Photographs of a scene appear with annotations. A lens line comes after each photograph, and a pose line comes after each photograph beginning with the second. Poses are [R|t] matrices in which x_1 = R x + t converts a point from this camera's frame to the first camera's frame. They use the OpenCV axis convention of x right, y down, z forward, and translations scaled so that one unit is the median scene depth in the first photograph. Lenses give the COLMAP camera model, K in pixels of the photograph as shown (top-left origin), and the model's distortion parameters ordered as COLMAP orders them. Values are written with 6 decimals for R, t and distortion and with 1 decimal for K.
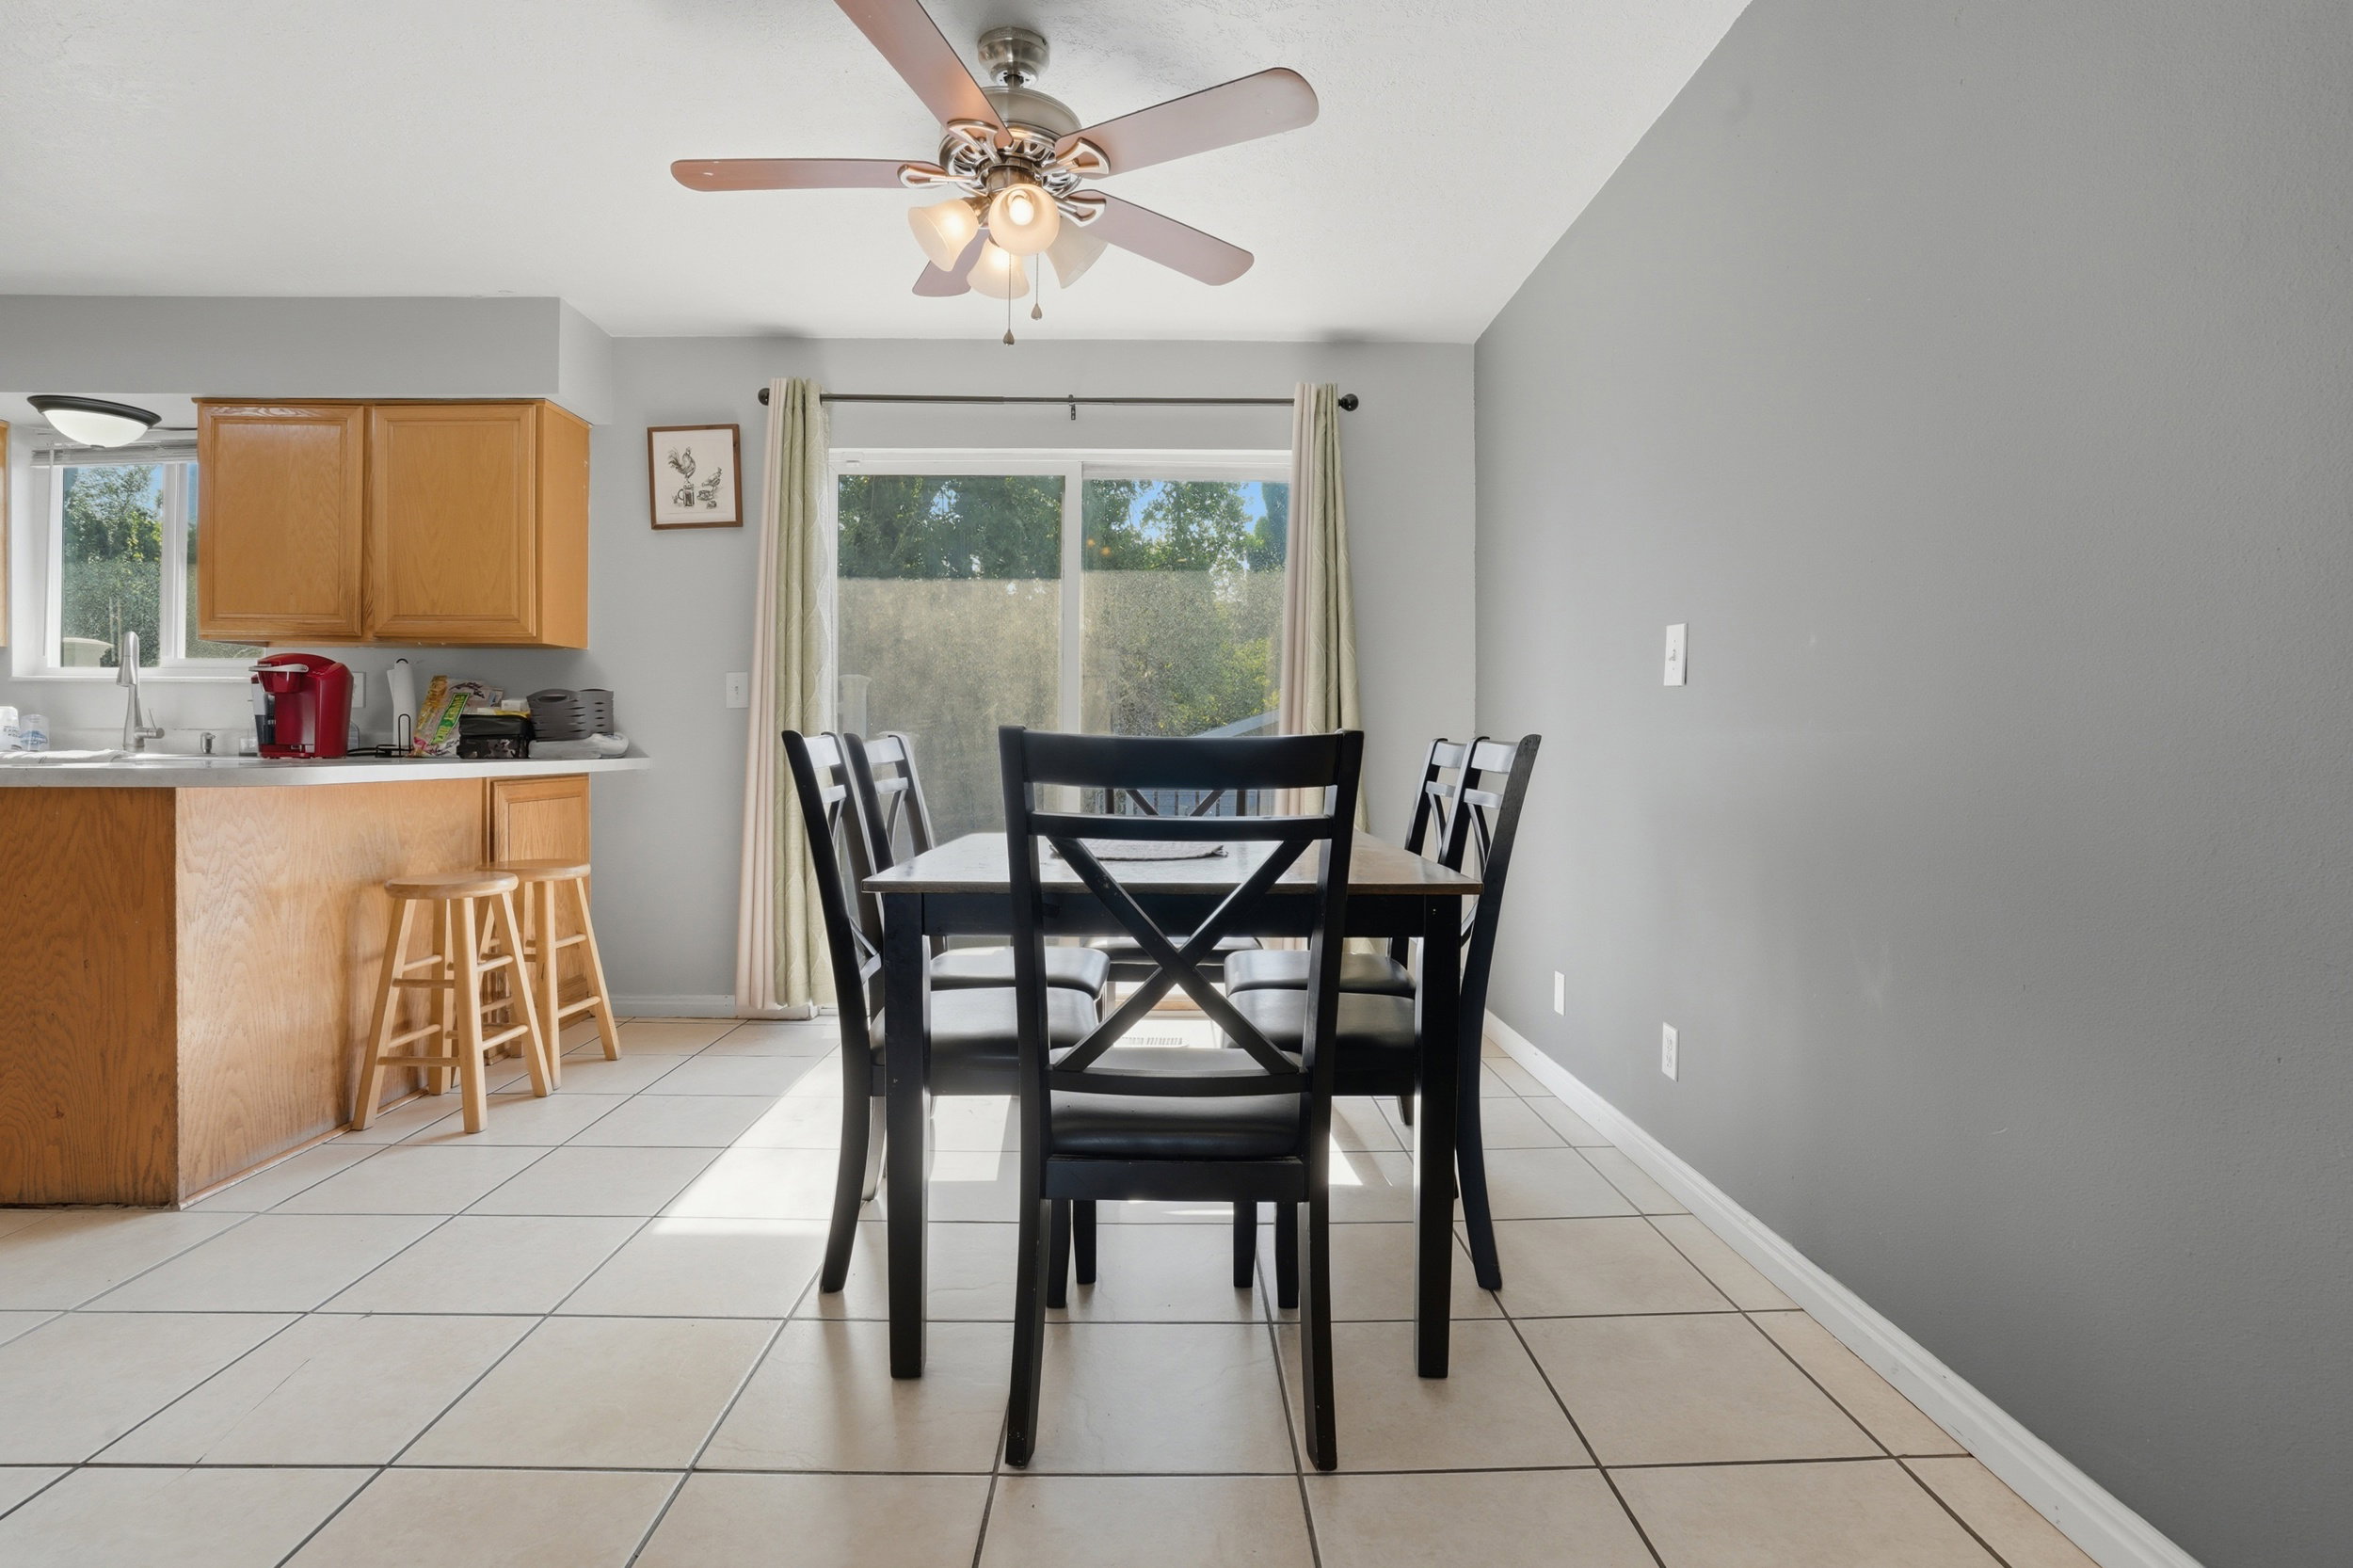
lens RADIAL K [[1116.3, 0, 1172.3], [0, 1116.3, 738.9], [0, 0, 1]] dist [0.011450, -0.000437]
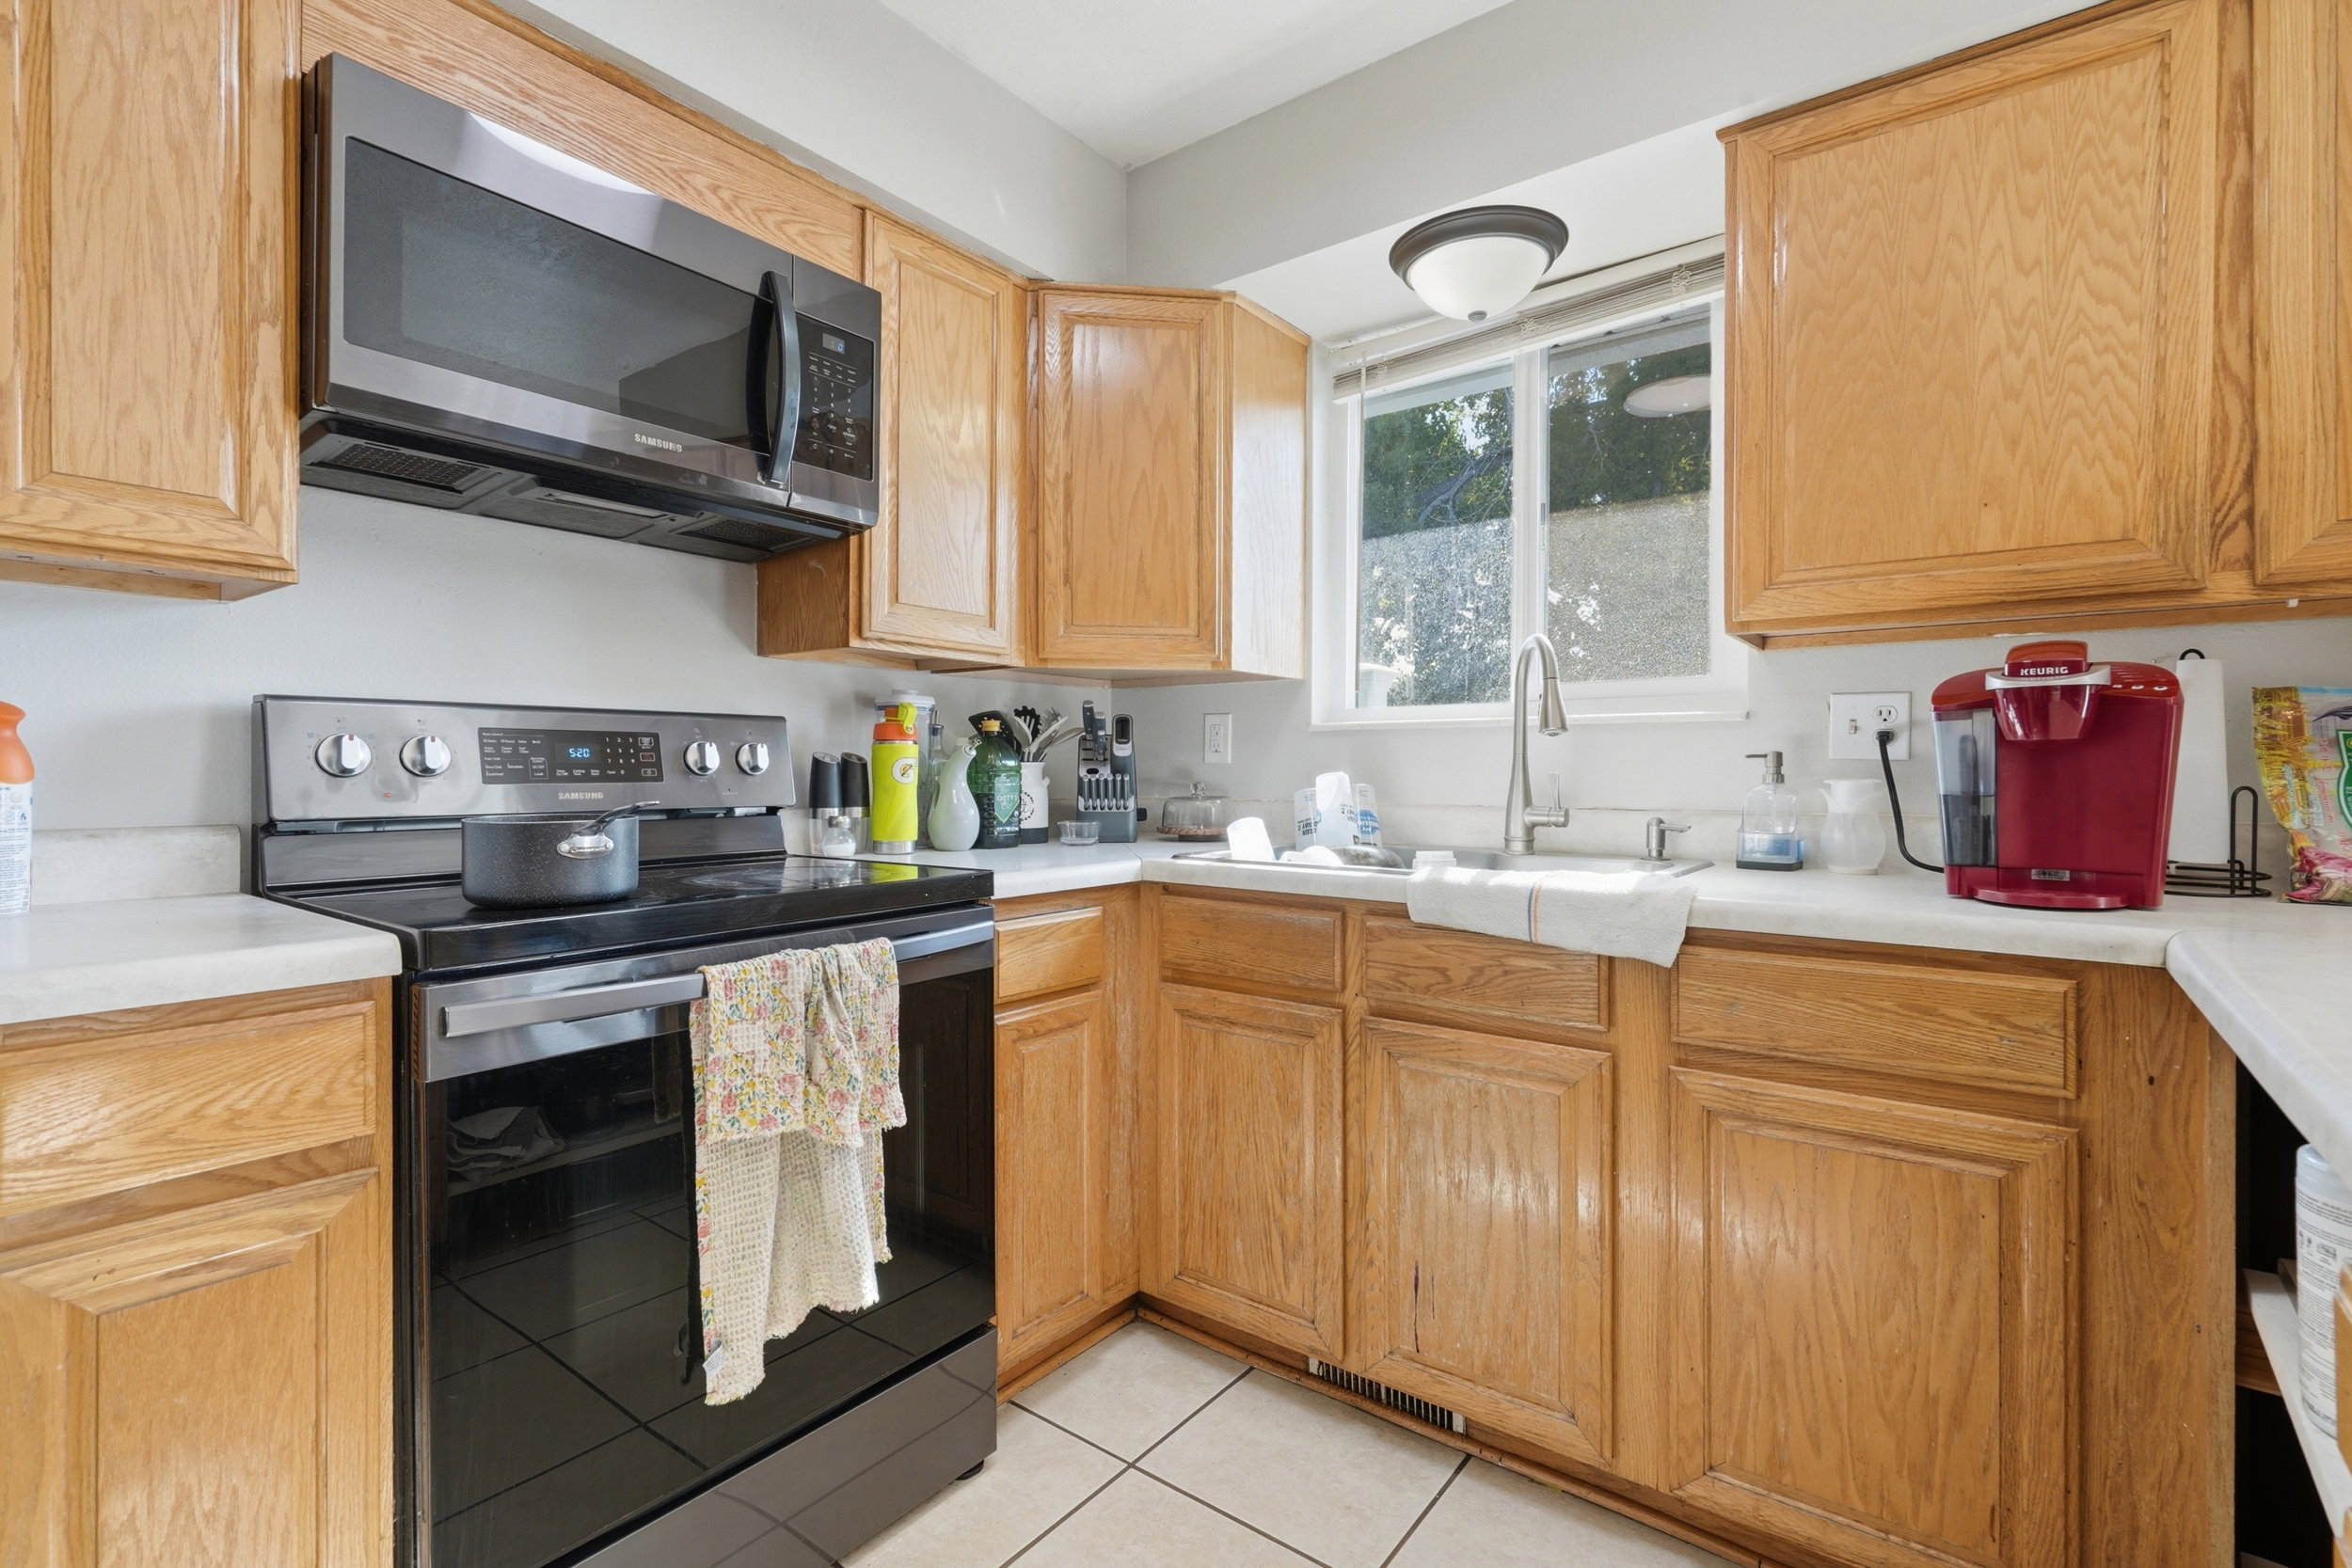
lens RADIAL K [[1078.7, 0, 1179.1], [0, 1078.7, 843.7], [0, 0, 1]] dist [0.000173, -0.000036]
pose [[0.800138, 0.036054, -0.598731, -0.780876], [0.004081, 0.997842, 0.065541, -0.029373], [0.599802, -0.054885, 0.798264, 0.483888]]
